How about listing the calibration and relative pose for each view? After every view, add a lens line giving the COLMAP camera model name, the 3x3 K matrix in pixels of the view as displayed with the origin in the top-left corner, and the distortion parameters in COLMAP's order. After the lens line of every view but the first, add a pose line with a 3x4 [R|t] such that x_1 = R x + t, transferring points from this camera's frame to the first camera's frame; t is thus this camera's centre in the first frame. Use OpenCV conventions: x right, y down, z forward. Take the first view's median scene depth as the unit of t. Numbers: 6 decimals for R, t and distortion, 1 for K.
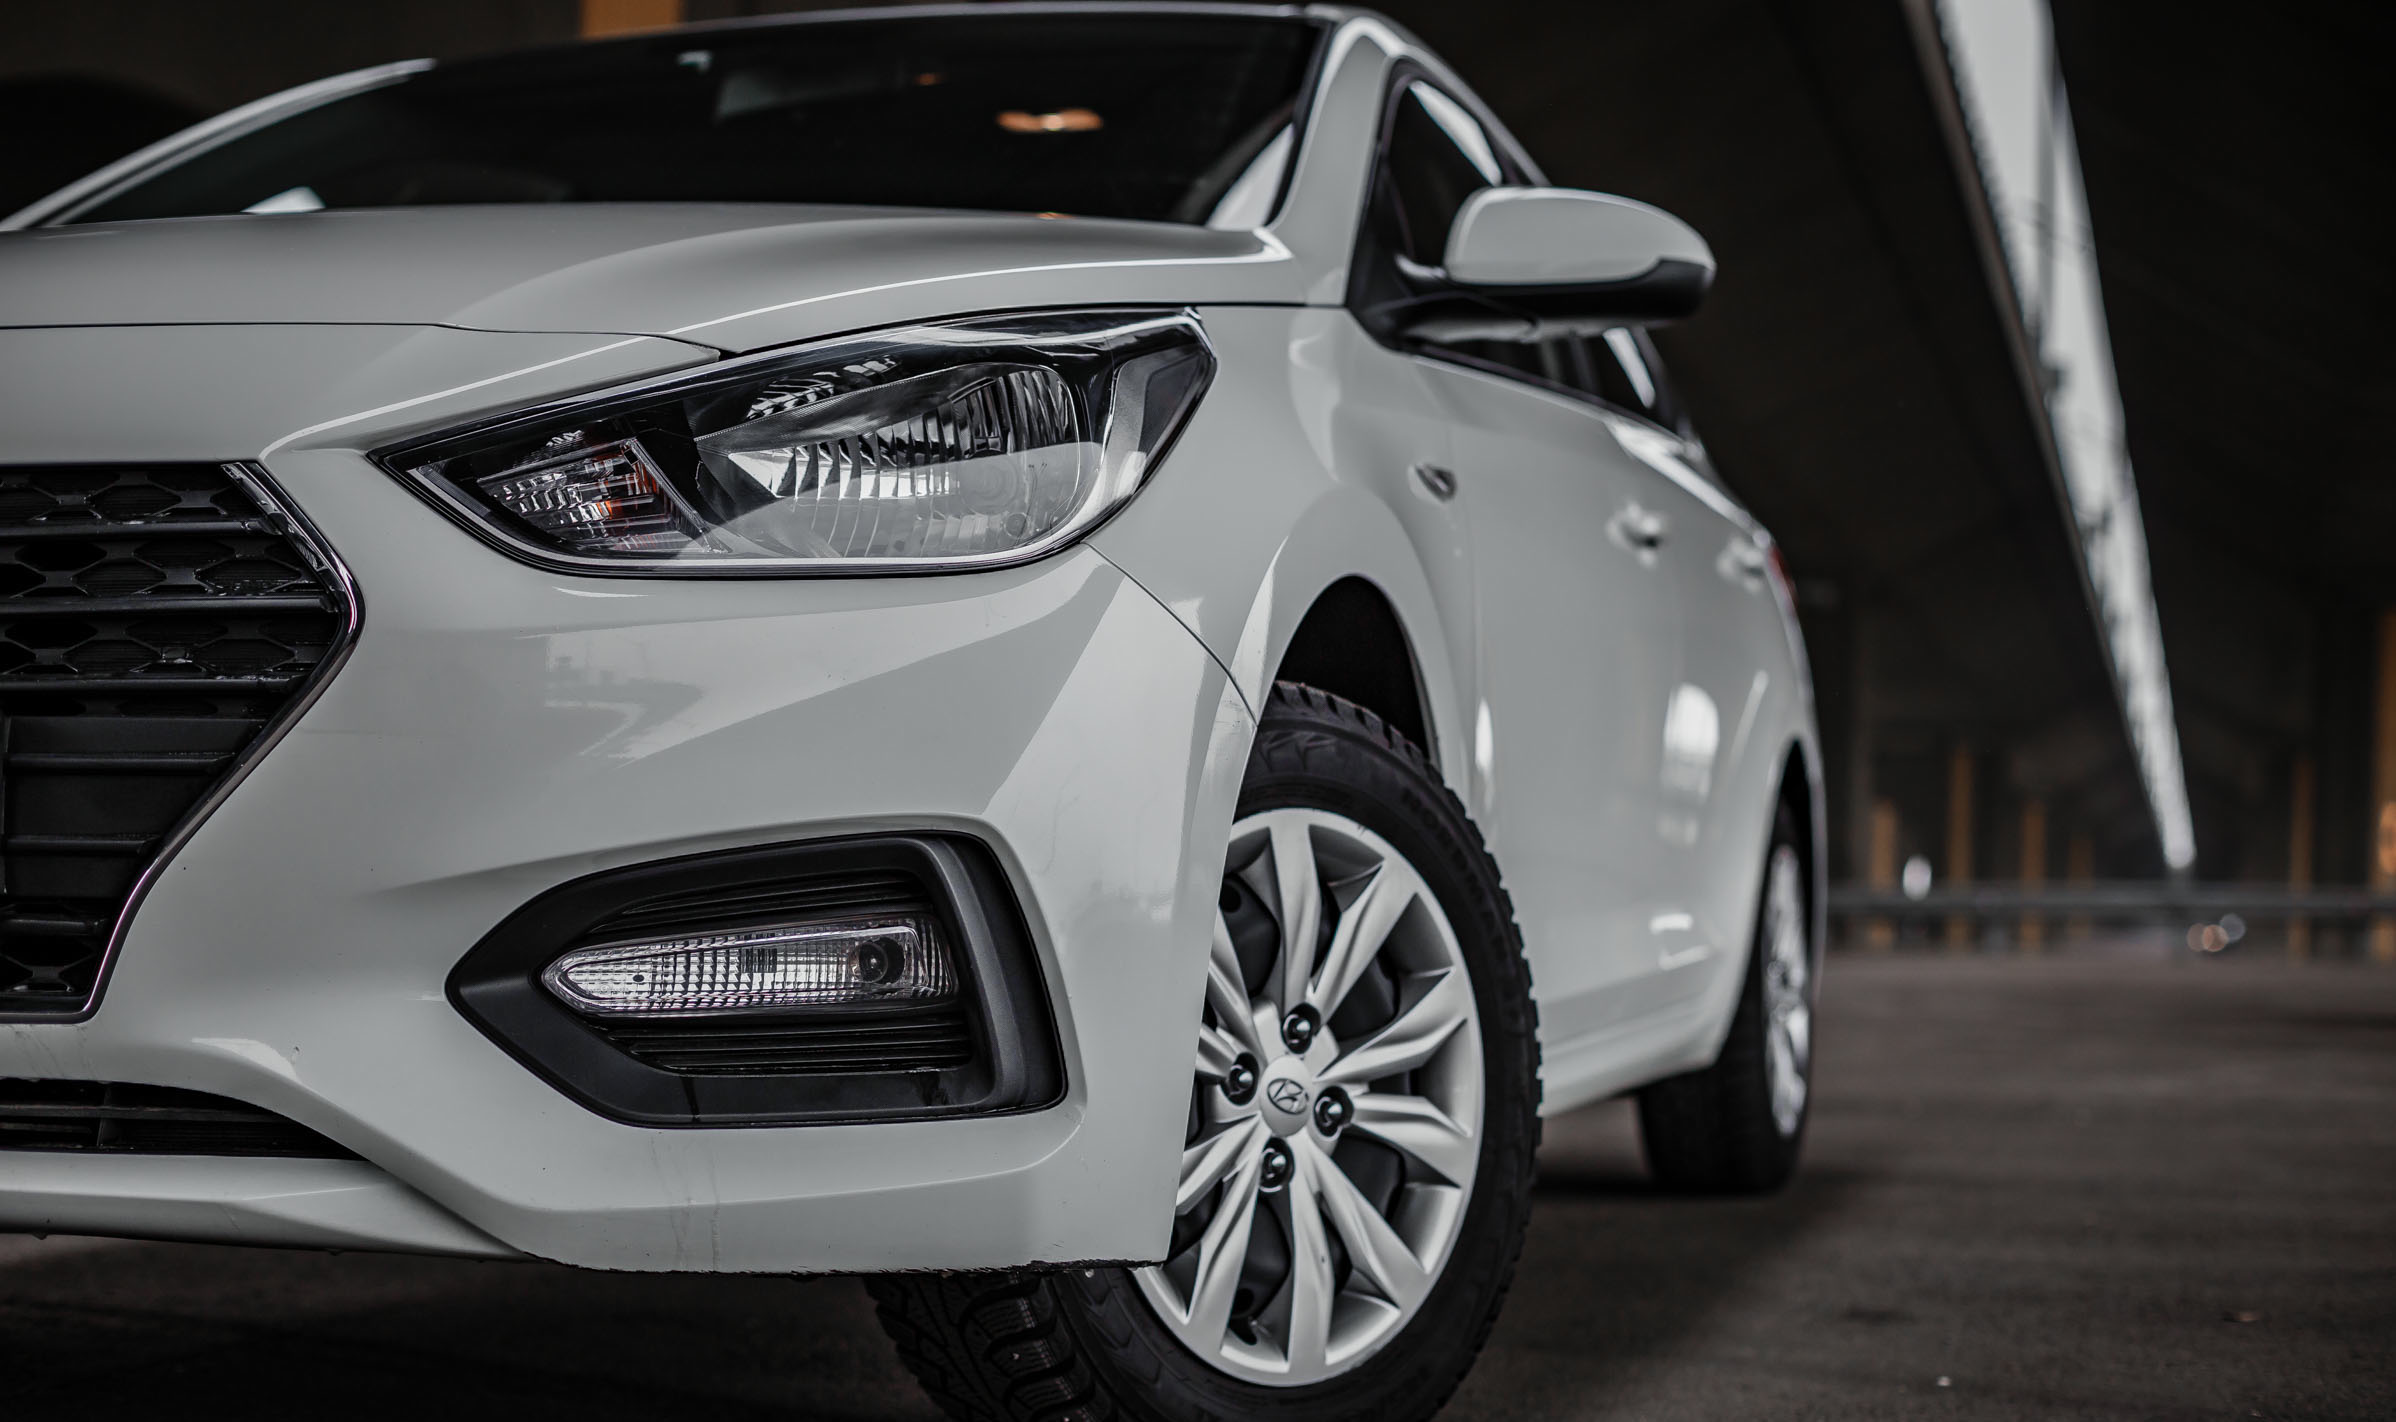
lens RADIAL K [[3649.3, 0, 1198.0], [0, 3649.3, 711.0], [0, 0, 1]] dist [-0.100291, 0.031778]
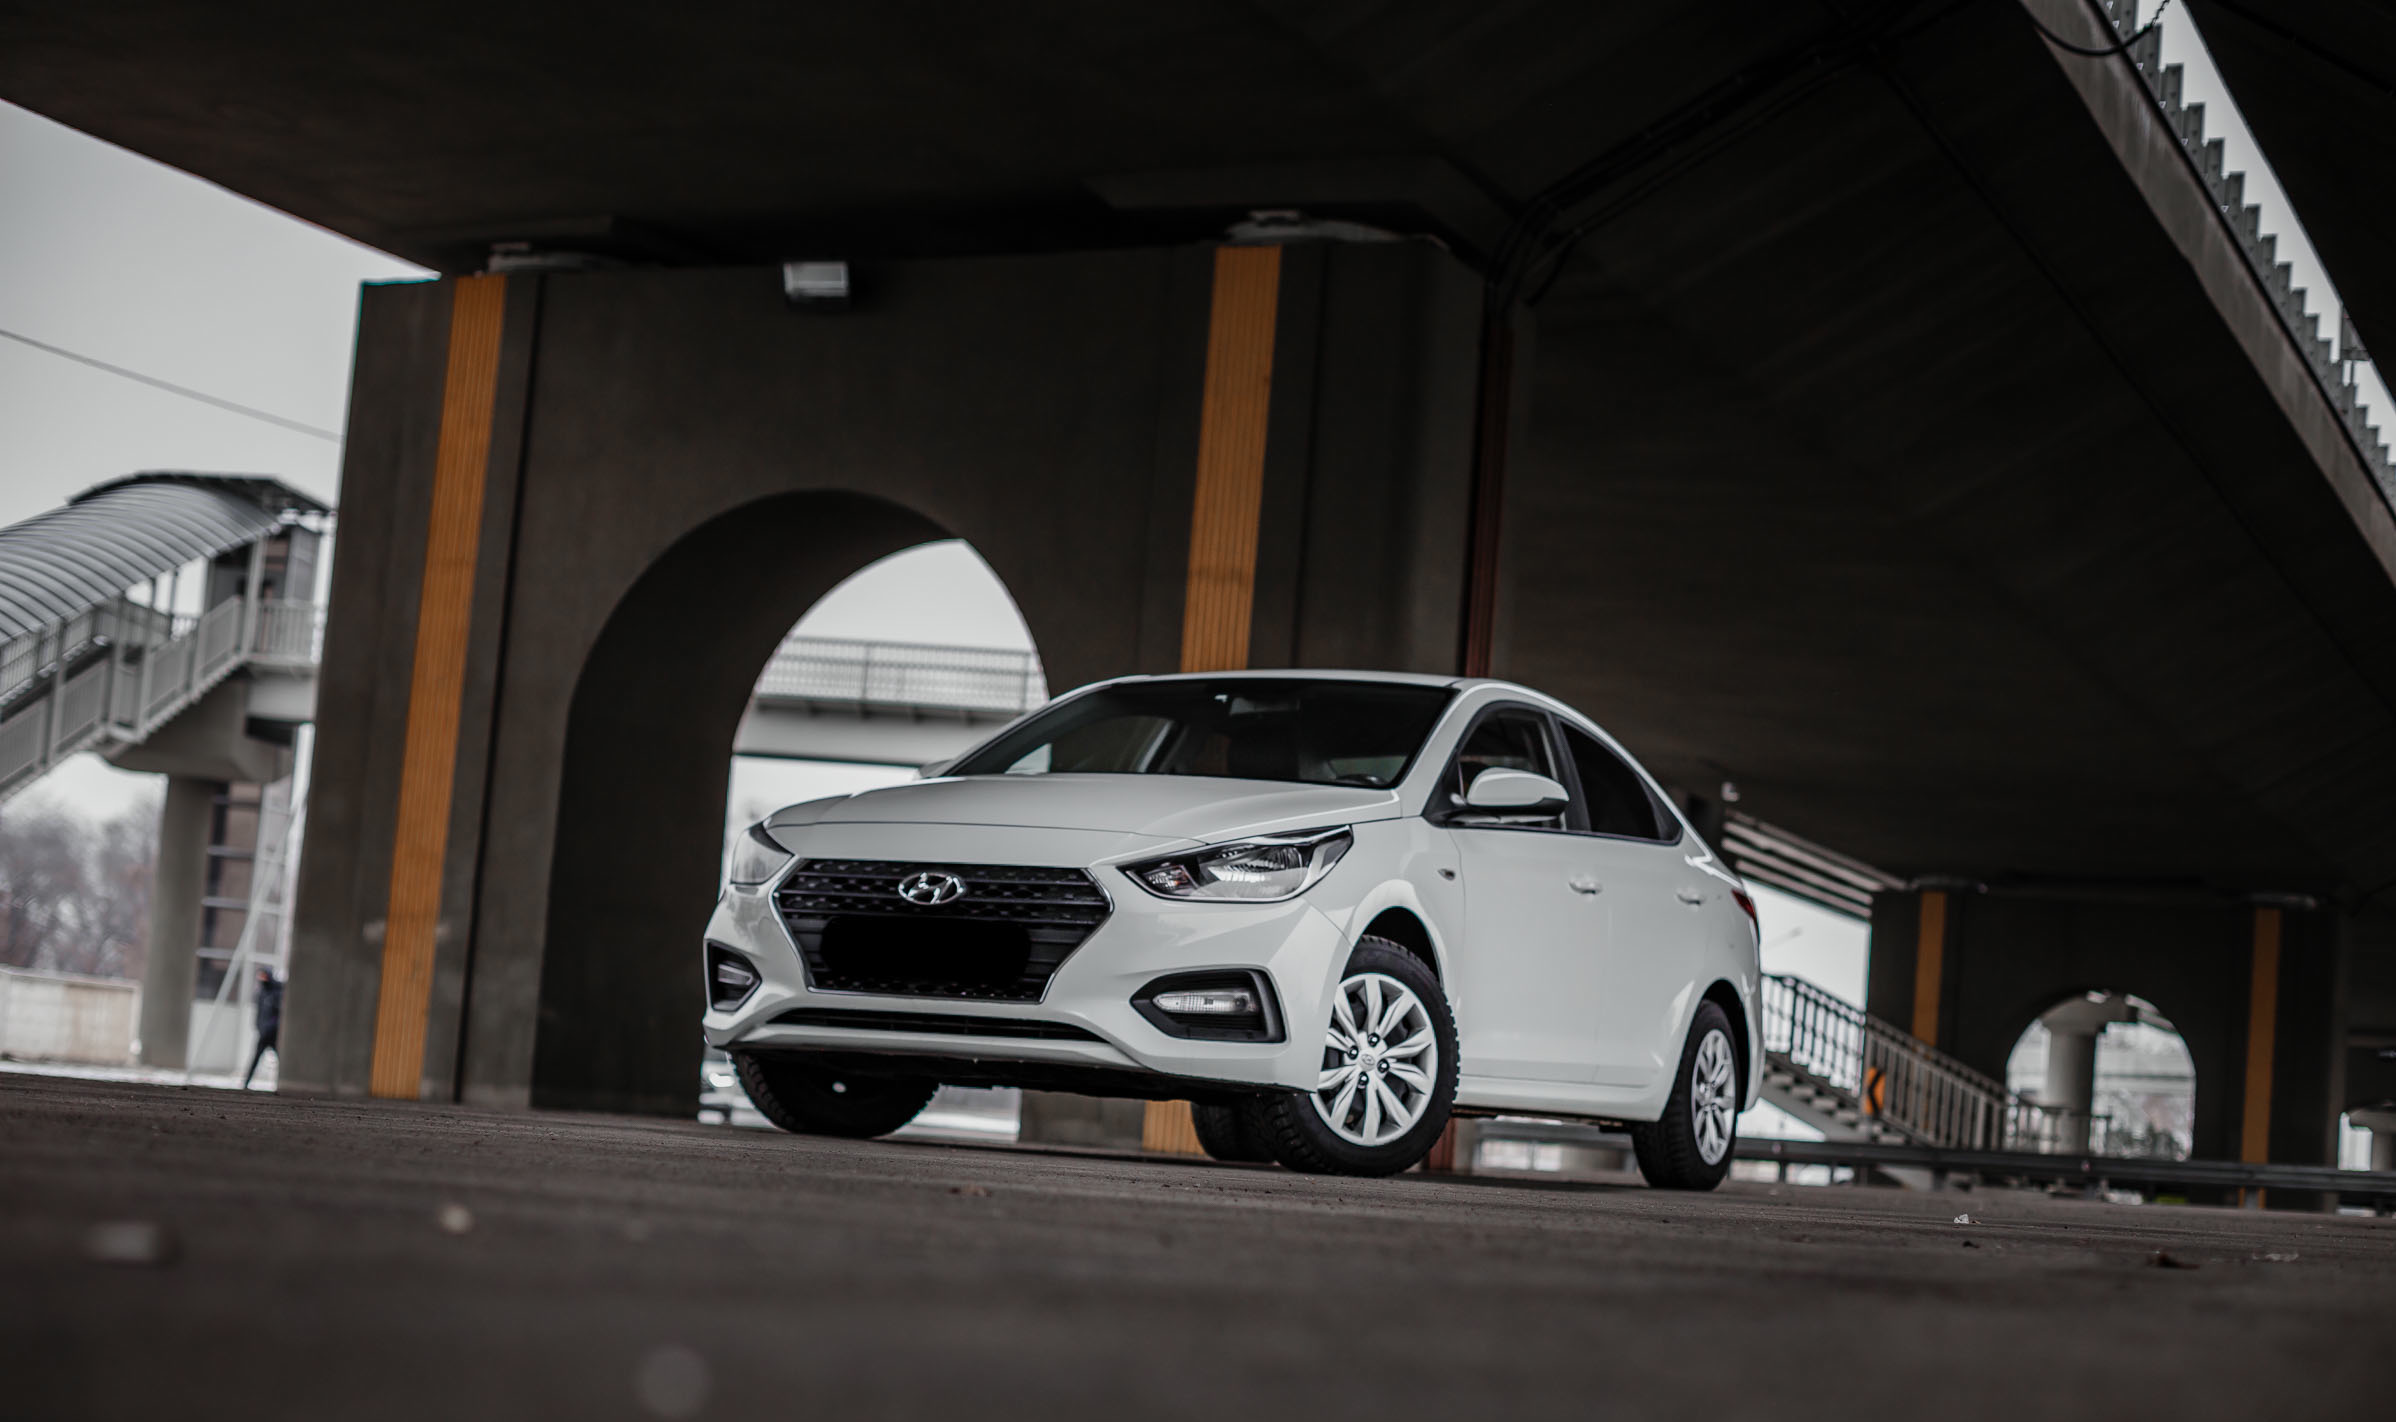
lens RADIAL K [[3649.3, 0, 1198.0], [0, 3649.3, 711.0], [0, 0, 1]] dist [-0.100291, 0.031778]
pose [[0.985631, 0.036483, -0.164926, 0.455977], [-0.048216, 0.996539, -0.067711, 0.022330], [0.161885, 0.074691, 0.983979, -2.606899]]
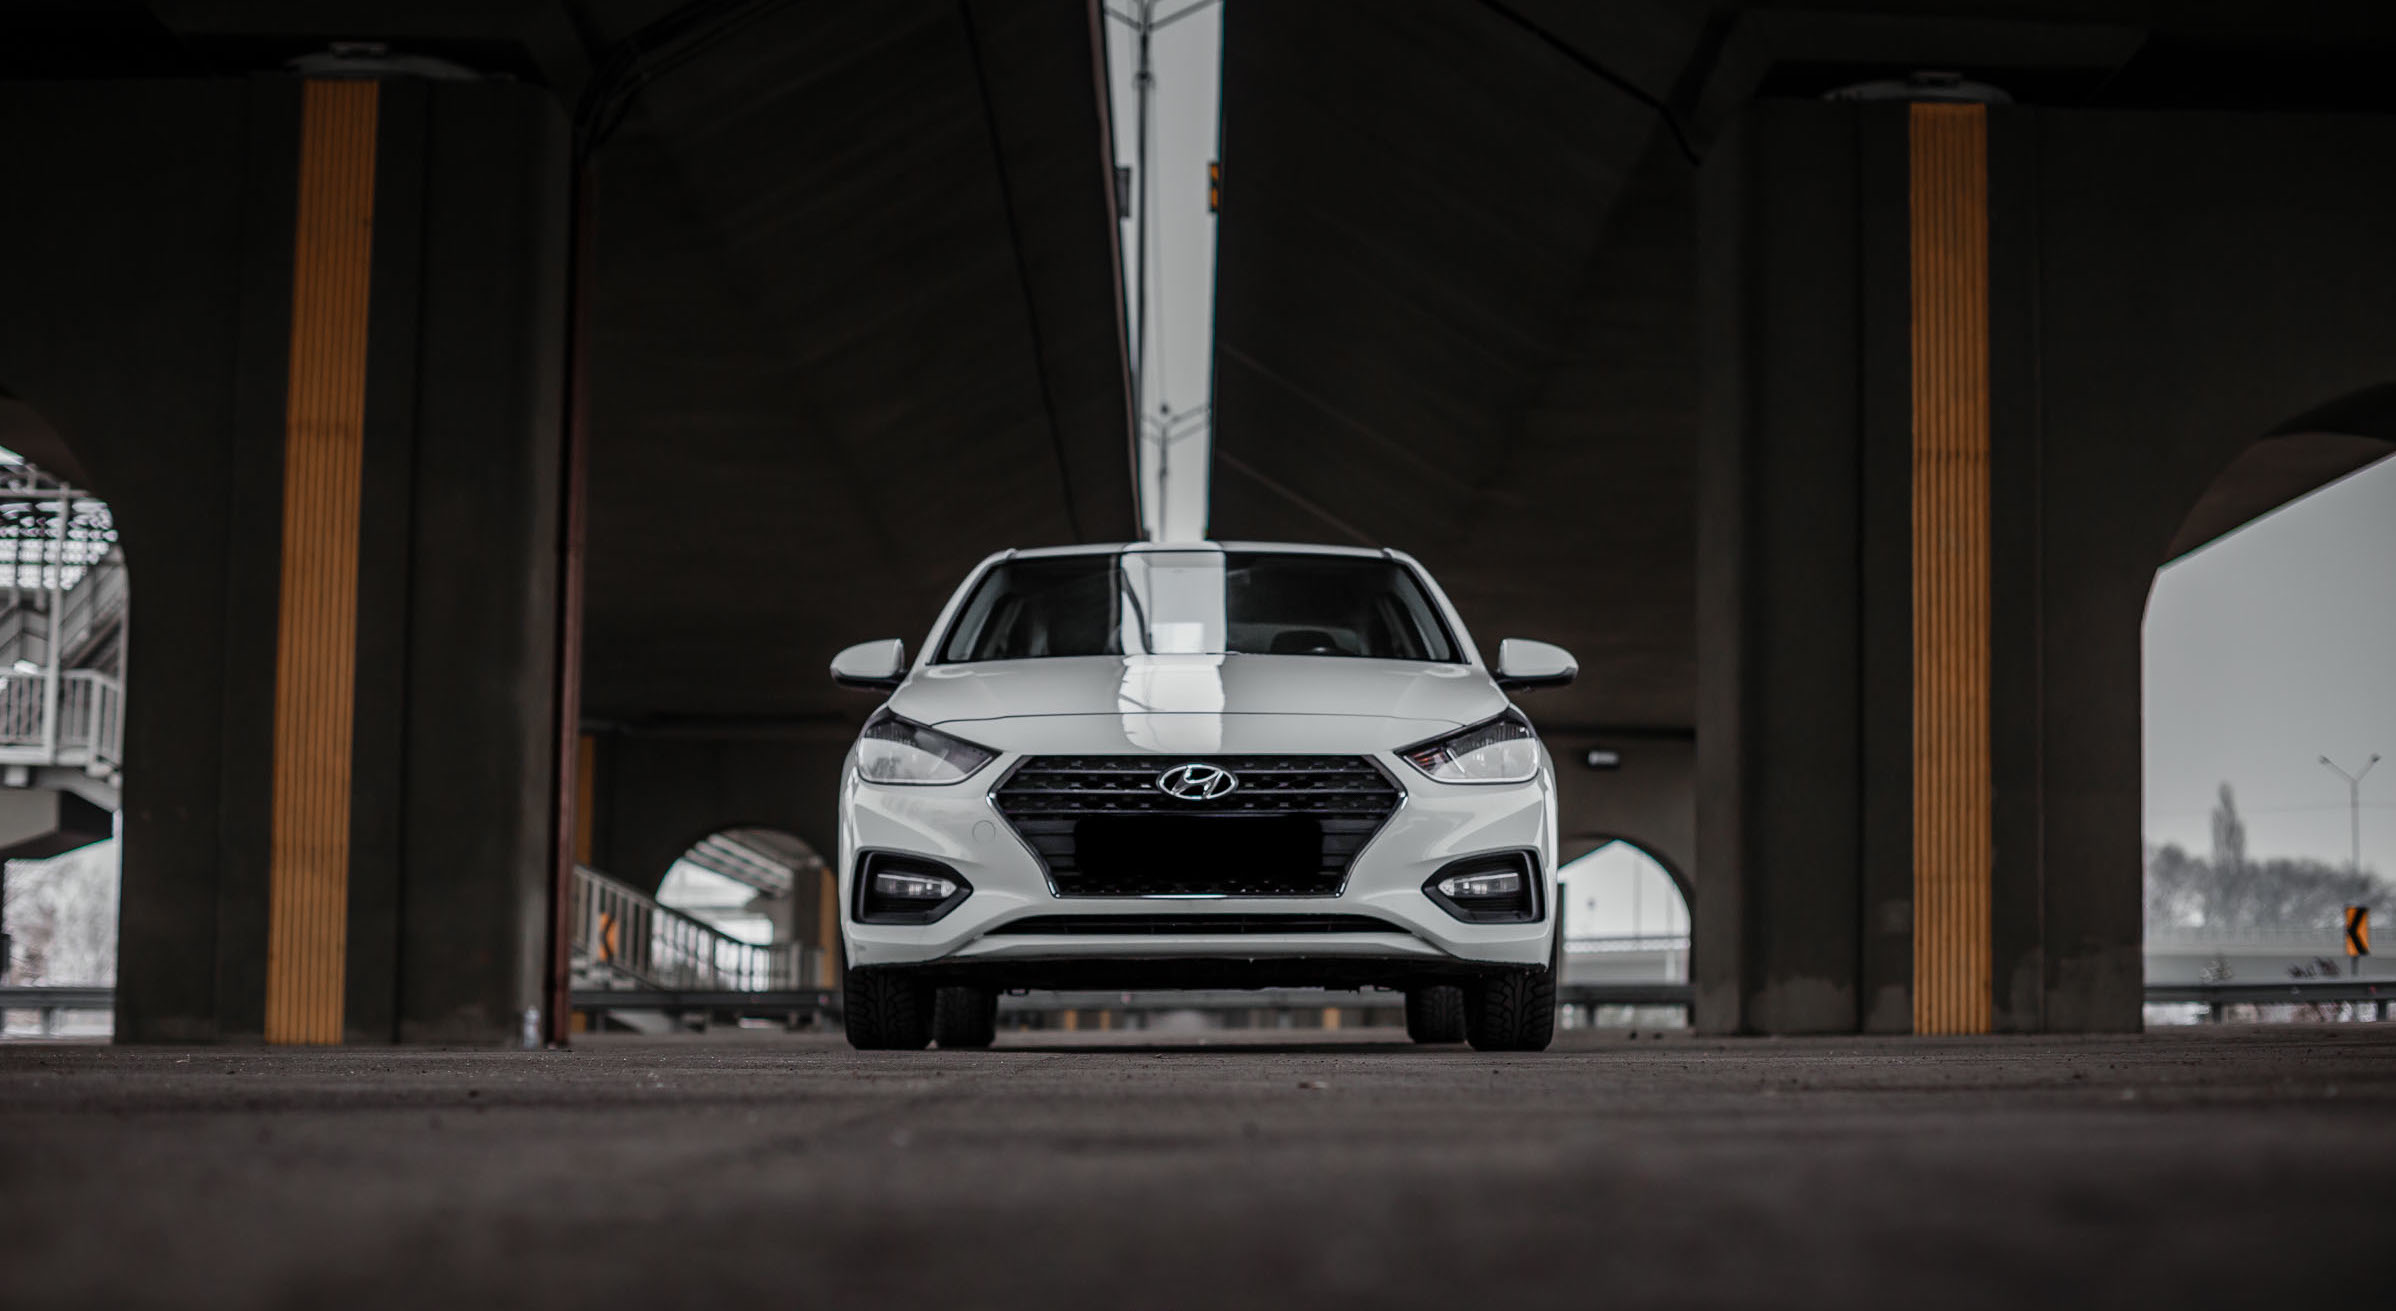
lens RADIAL K [[3659.8, 0, 1198.0], [0, 3659.8, 655.5], [0, 0, 1]] dist [-0.239248, 0.930844]
pose [[0.954768, 0.014729, 0.296985, -1.413581], [0.000000, 0.998773, -0.049532, 0.017114], [-0.297350, 0.047292, 0.953596, -2.374364]]
